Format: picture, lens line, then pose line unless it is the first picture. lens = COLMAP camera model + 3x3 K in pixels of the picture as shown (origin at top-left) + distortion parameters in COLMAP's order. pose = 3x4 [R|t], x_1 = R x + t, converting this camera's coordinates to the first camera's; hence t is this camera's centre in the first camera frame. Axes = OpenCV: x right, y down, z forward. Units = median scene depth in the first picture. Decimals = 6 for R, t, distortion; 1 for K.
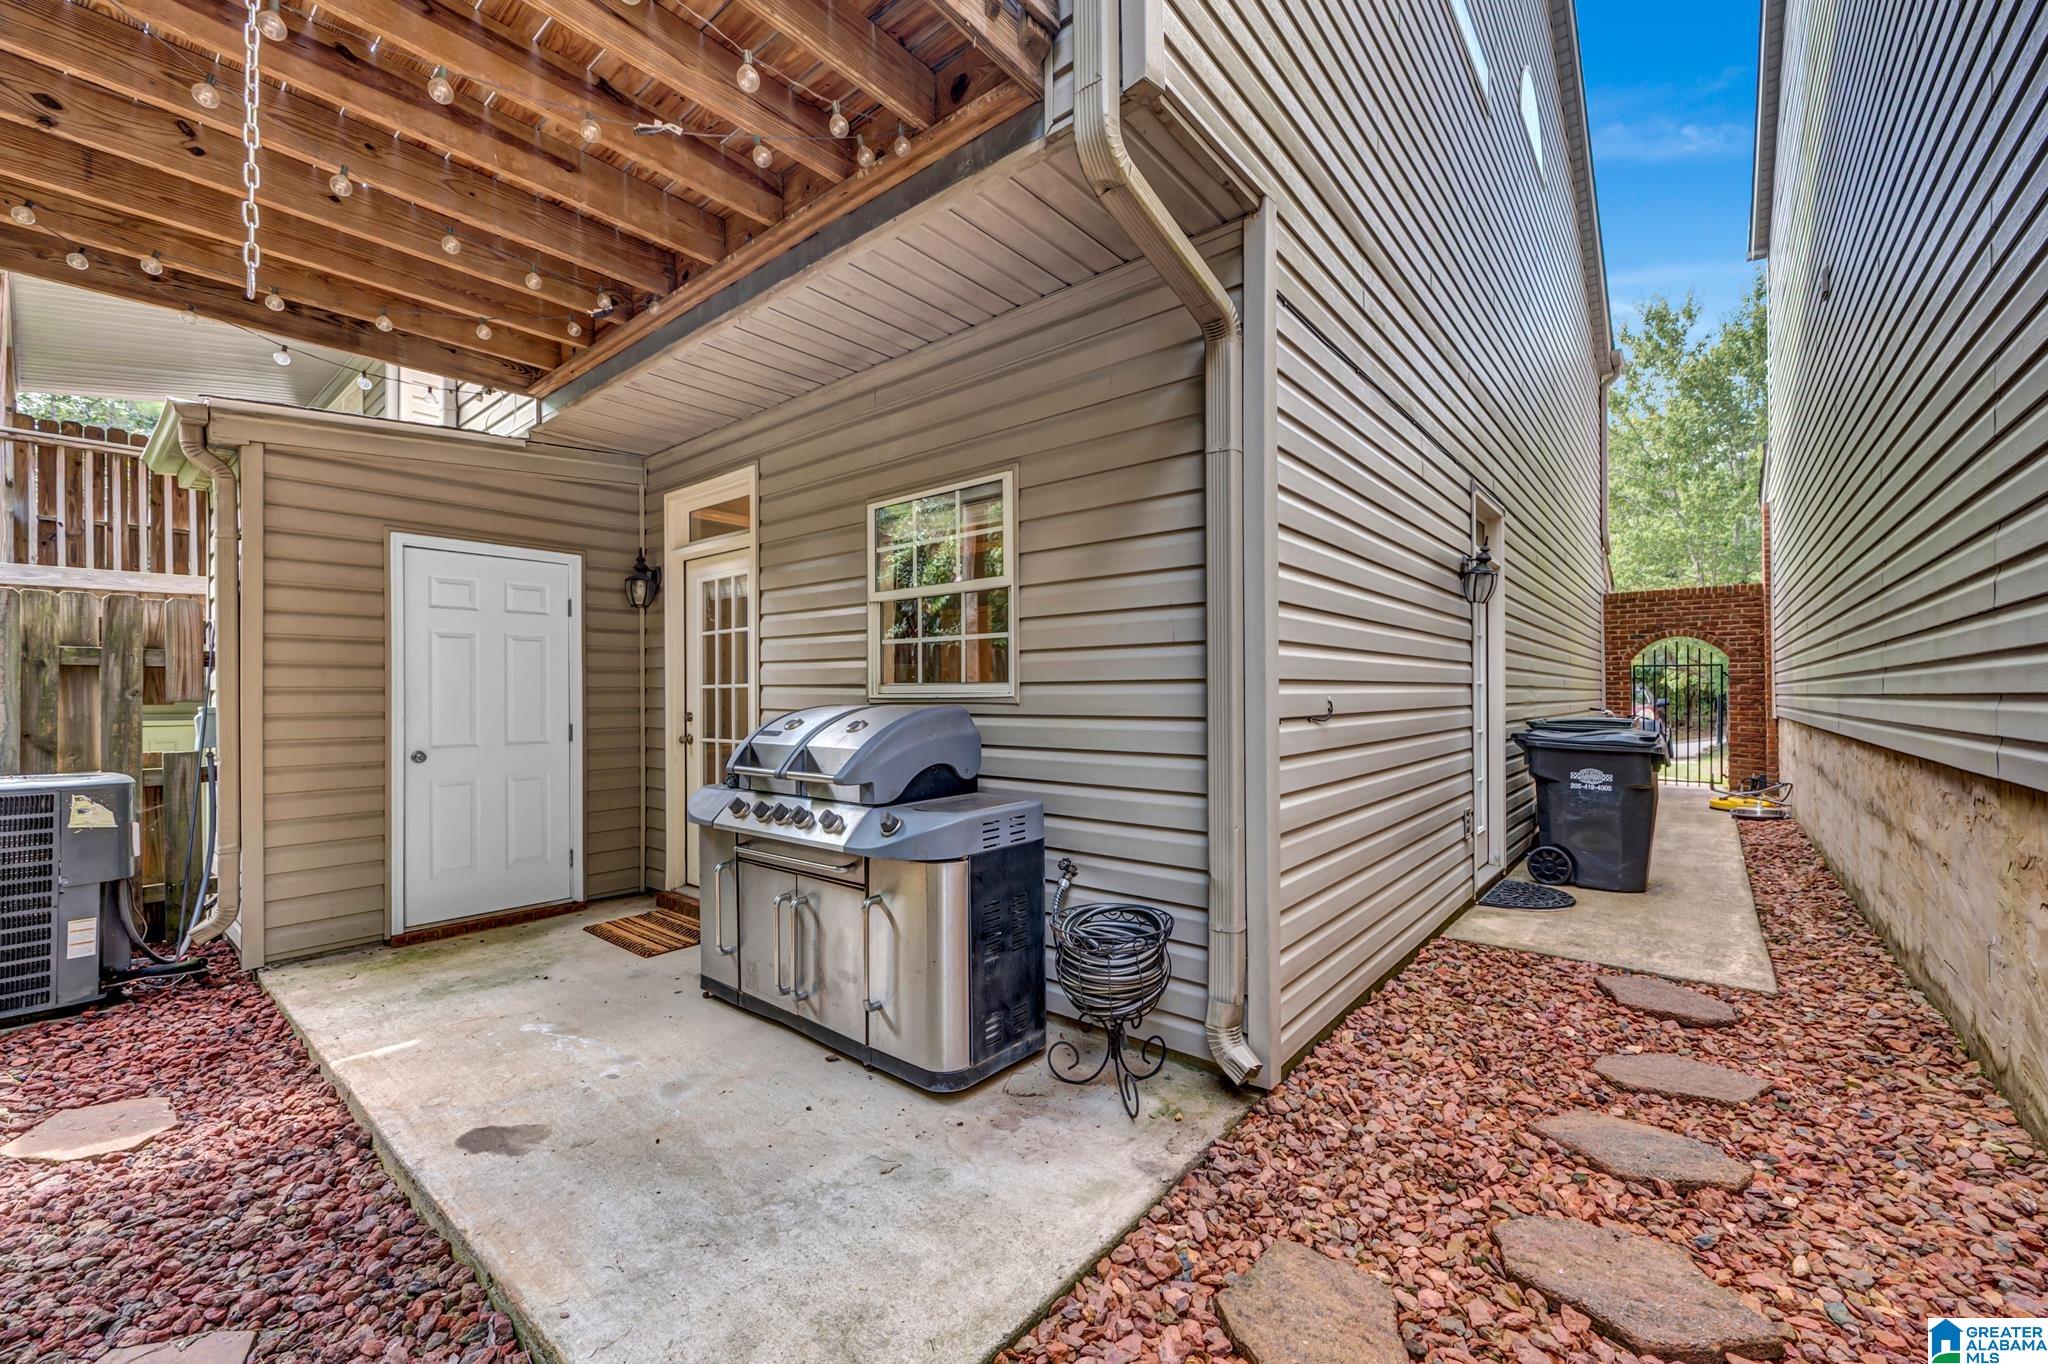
lens RADIAL K [[818.0, 0, 1047.2], [0, 818.0, 690.9], [0, 0, 1]] dist [-0.000037, -0.000614]
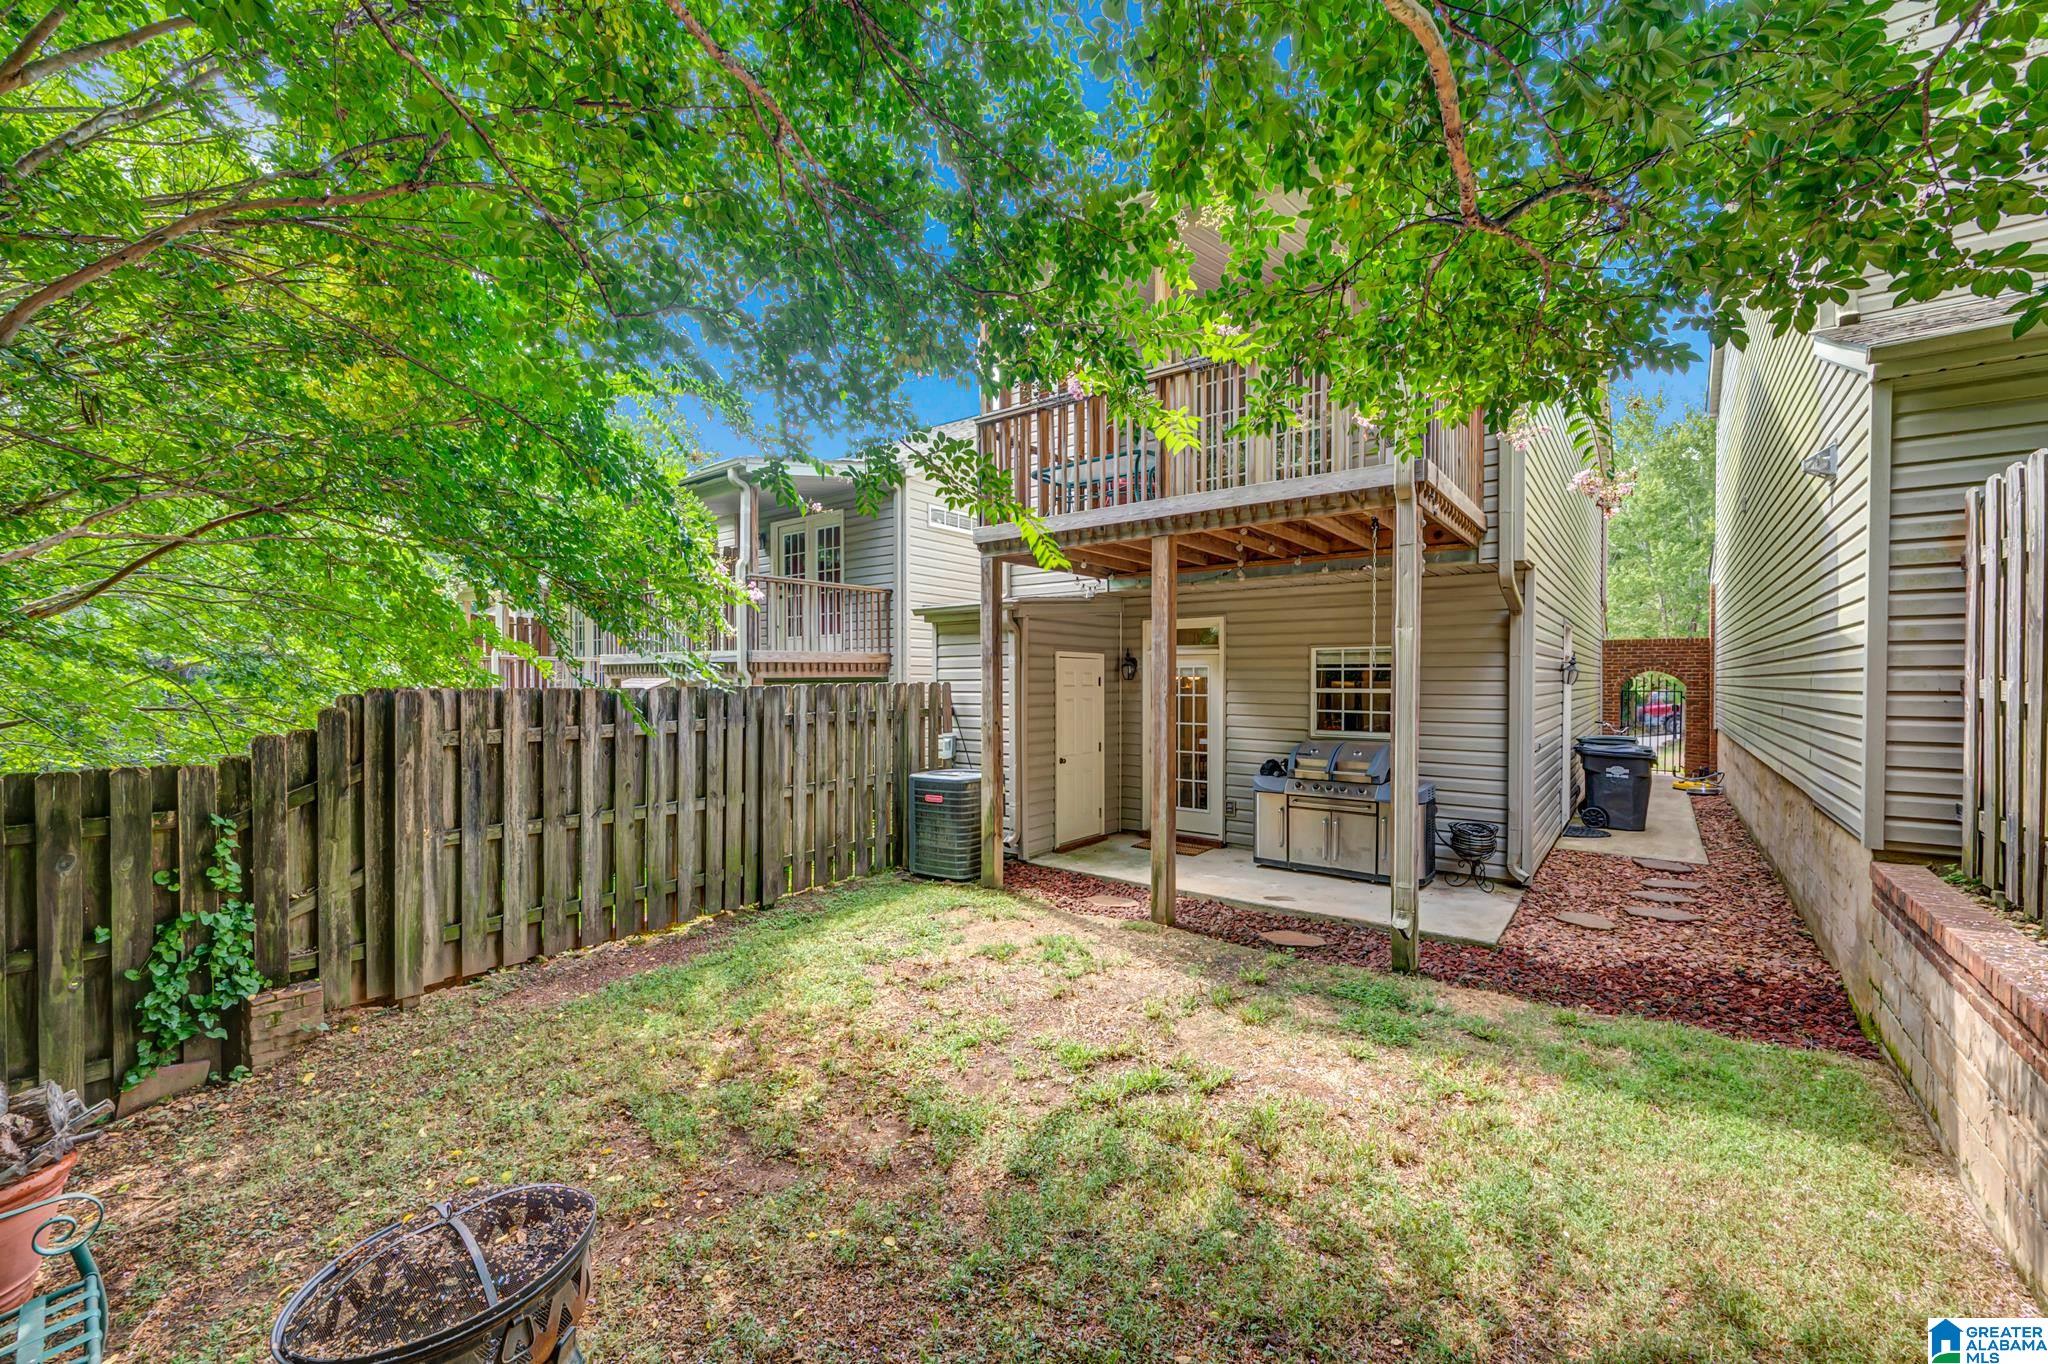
lens RADIAL K [[818.0, 0, 1047.2], [0, 818.0, 690.9], [0, 0, 1]] dist [-0.000037, -0.000614]
pose [[0.999287, 0.005799, 0.037317, -0.879425], [-0.006547, 0.999780, 0.019944, -0.131117], [-0.037193, -0.020174, 0.999104, -1.014681]]
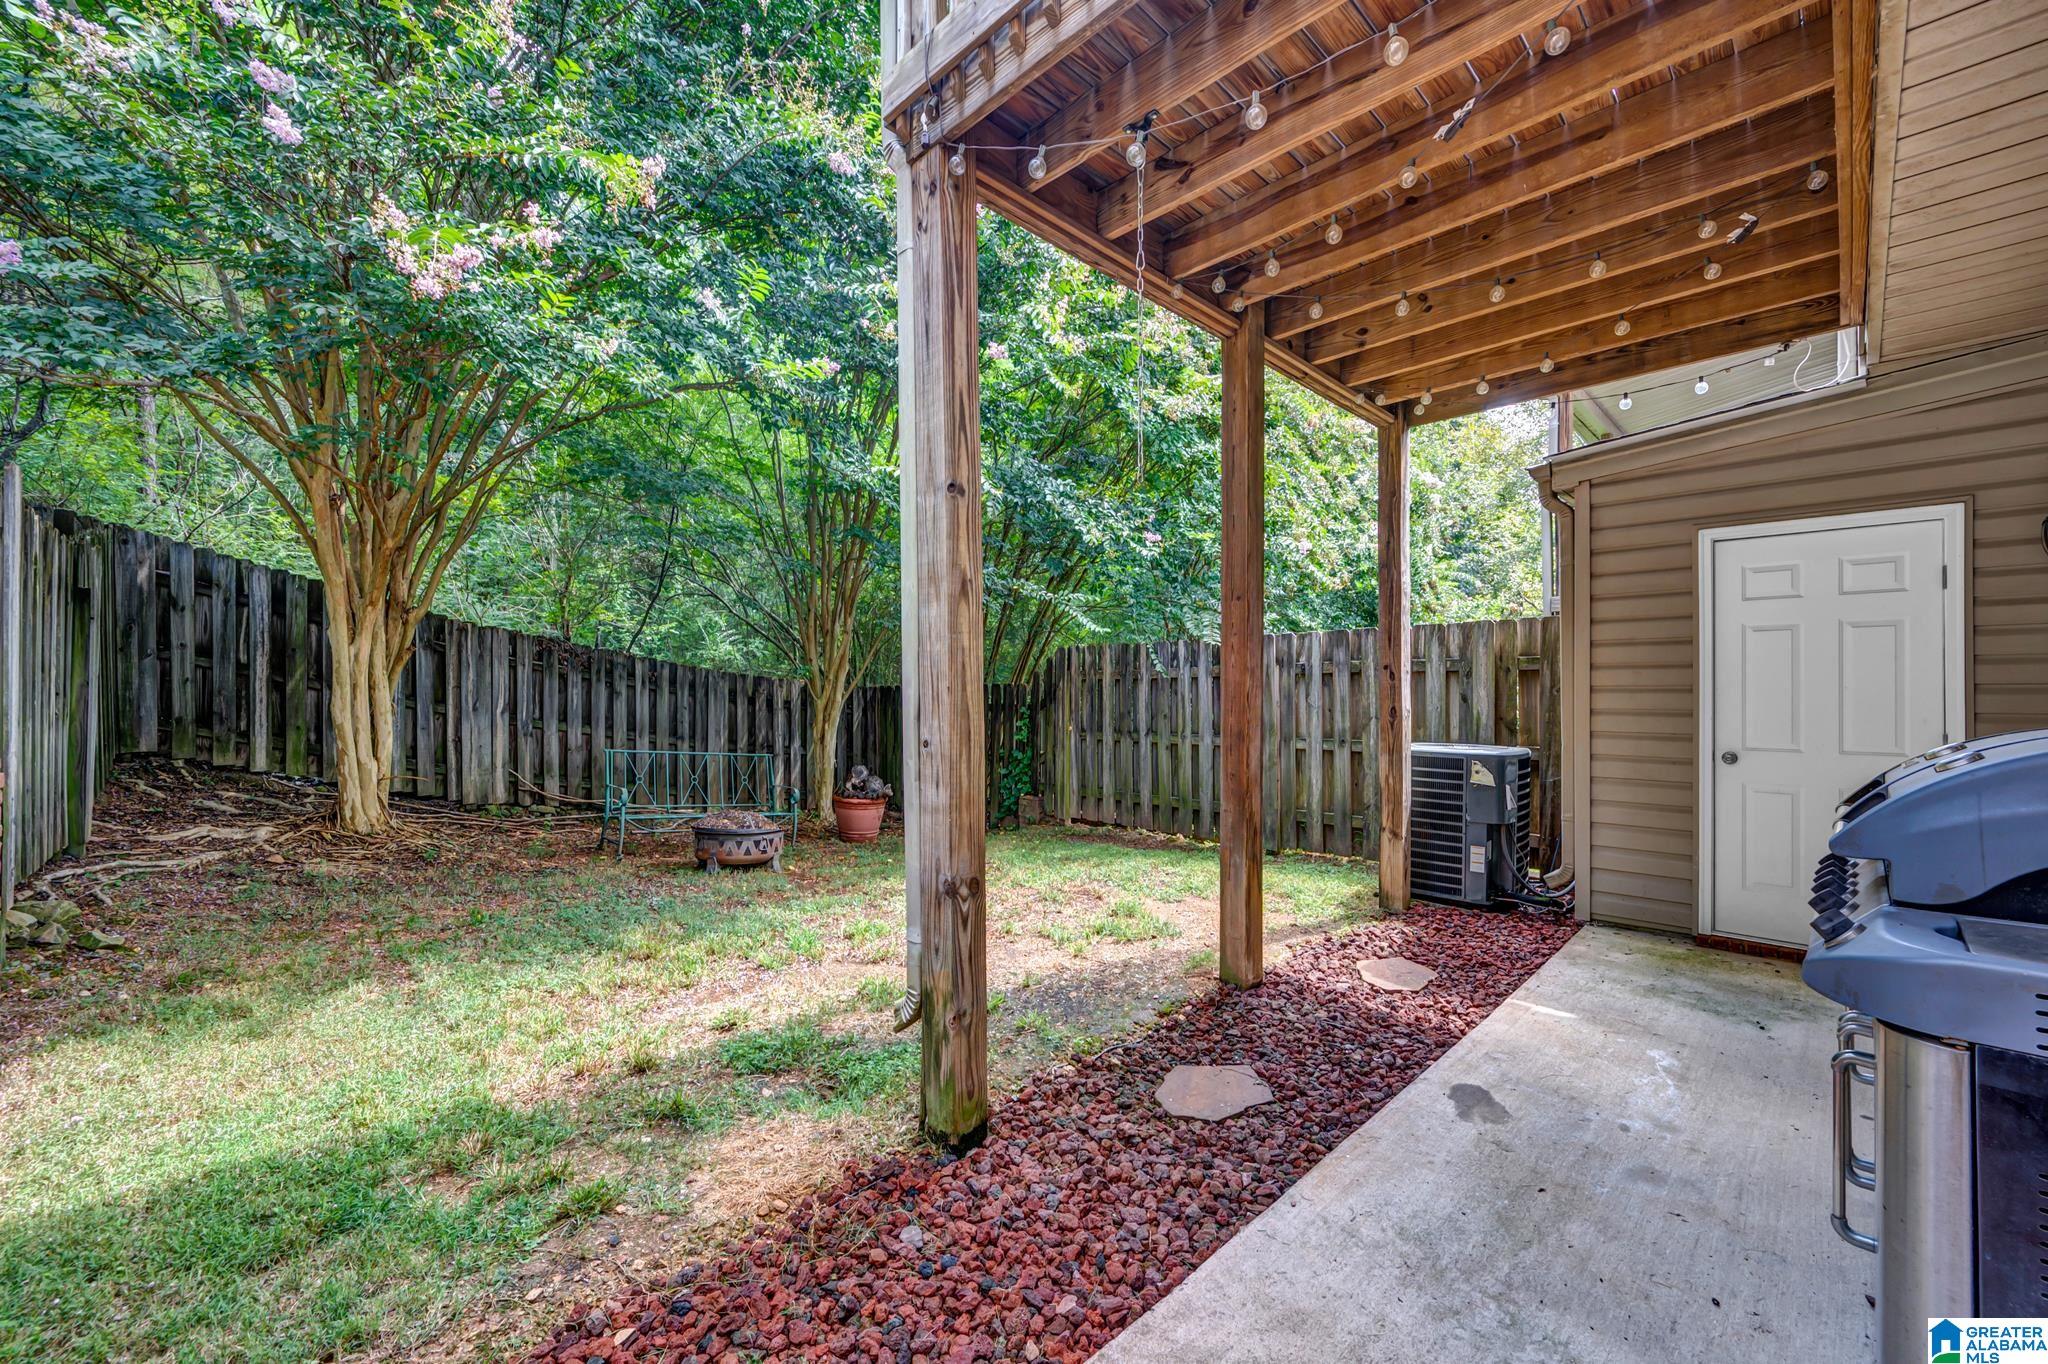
lens RADIAL K [[818.0, 0, 1047.2], [0, 818.0, 690.9], [0, 0, 1]] dist [-0.000037, -0.000614]
pose [[-0.101181, 0.008726, -0.994830, 0.276338], [0.006349, 0.999947, 0.008125, -0.011378], [0.994848, -0.005494, -0.101231, 0.308749]]
